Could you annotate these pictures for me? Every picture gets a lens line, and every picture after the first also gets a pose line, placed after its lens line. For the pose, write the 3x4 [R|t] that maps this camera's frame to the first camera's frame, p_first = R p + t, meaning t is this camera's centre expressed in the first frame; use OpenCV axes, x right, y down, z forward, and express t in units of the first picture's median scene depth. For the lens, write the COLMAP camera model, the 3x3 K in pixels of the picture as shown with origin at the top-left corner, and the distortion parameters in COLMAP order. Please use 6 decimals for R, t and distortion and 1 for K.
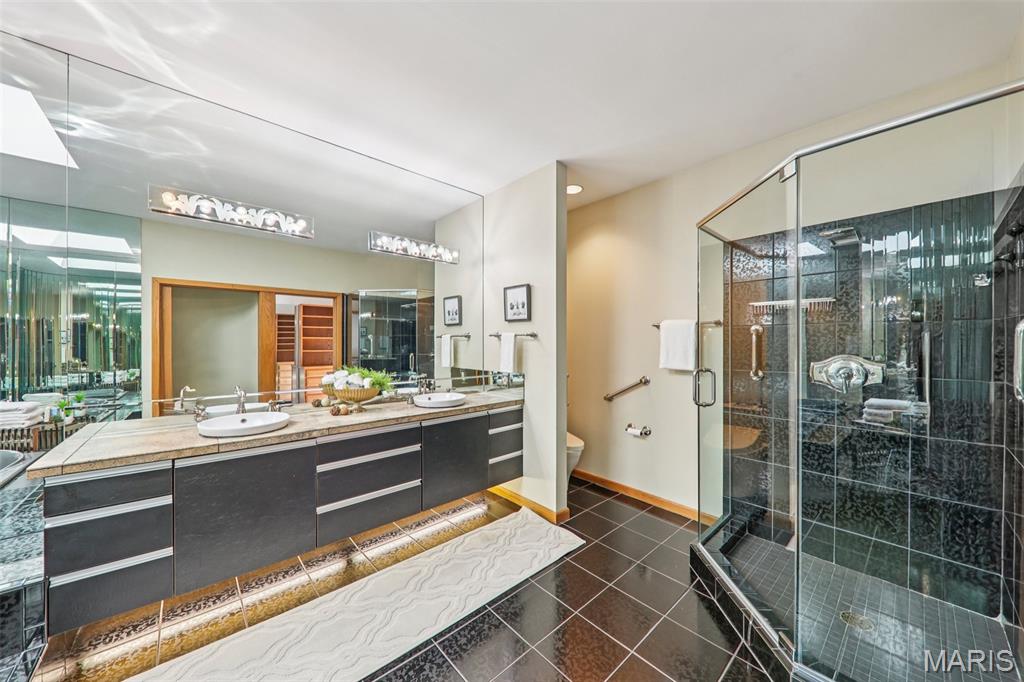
lens RADIAL K [[346.6, 0, 512.0], [0, 346.6, 345.3], [0, 0, 1]] dist [-0.013612, 0.000046]
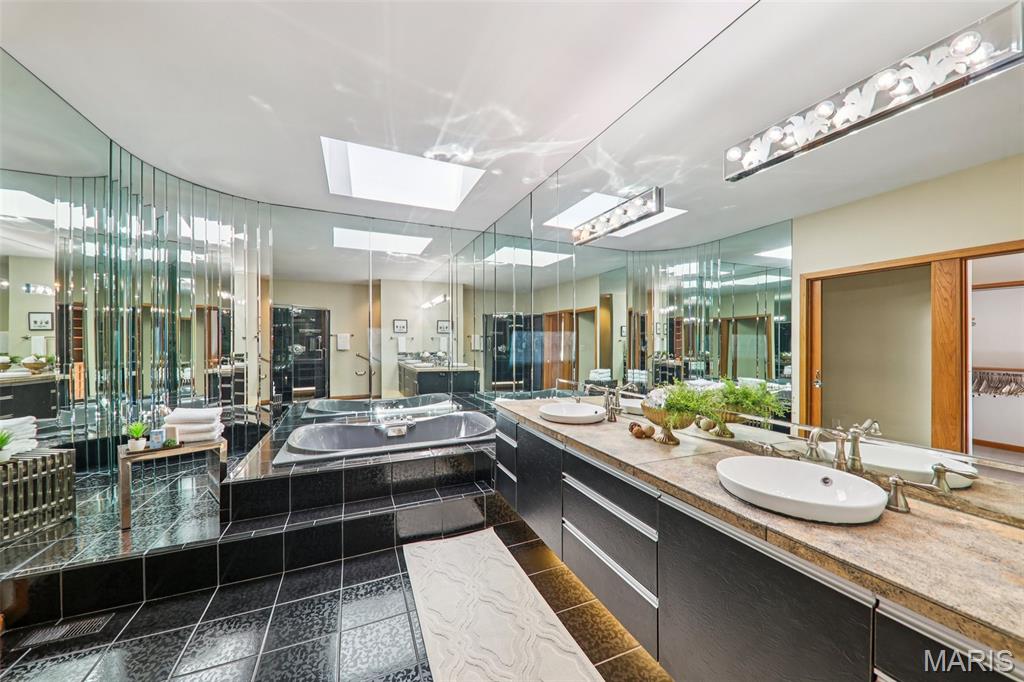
lens RADIAL K [[346.5, 0, 501.4], [0, 346.5, 343.0], [0, 0, 1]] dist [0.002093, 0.000015]
pose [[-0.302640, 0.004945, -0.953092, 0.256019], [-0.004970, 0.999965, 0.006766, -0.007098], [0.953092, 0.006784, -0.302605, 0.747987]]
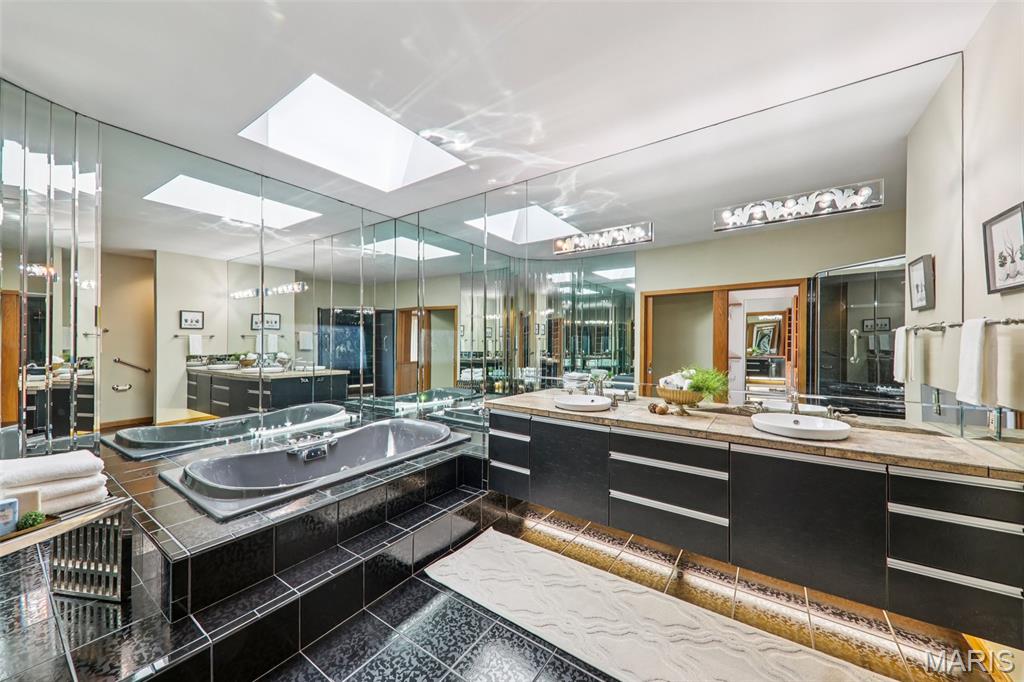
lens RADIAL K [[359.2, 0, 514.9], [0, 359.2, 339.1], [0, 0, 1]] dist [0.000509, -0.000219]
pose [[0.234501, -0.003807, -0.972108, 0.323044], [-0.006751, 0.999962, -0.005545, -0.001937], [0.972092, 0.007863, 0.234466, 0.287354]]
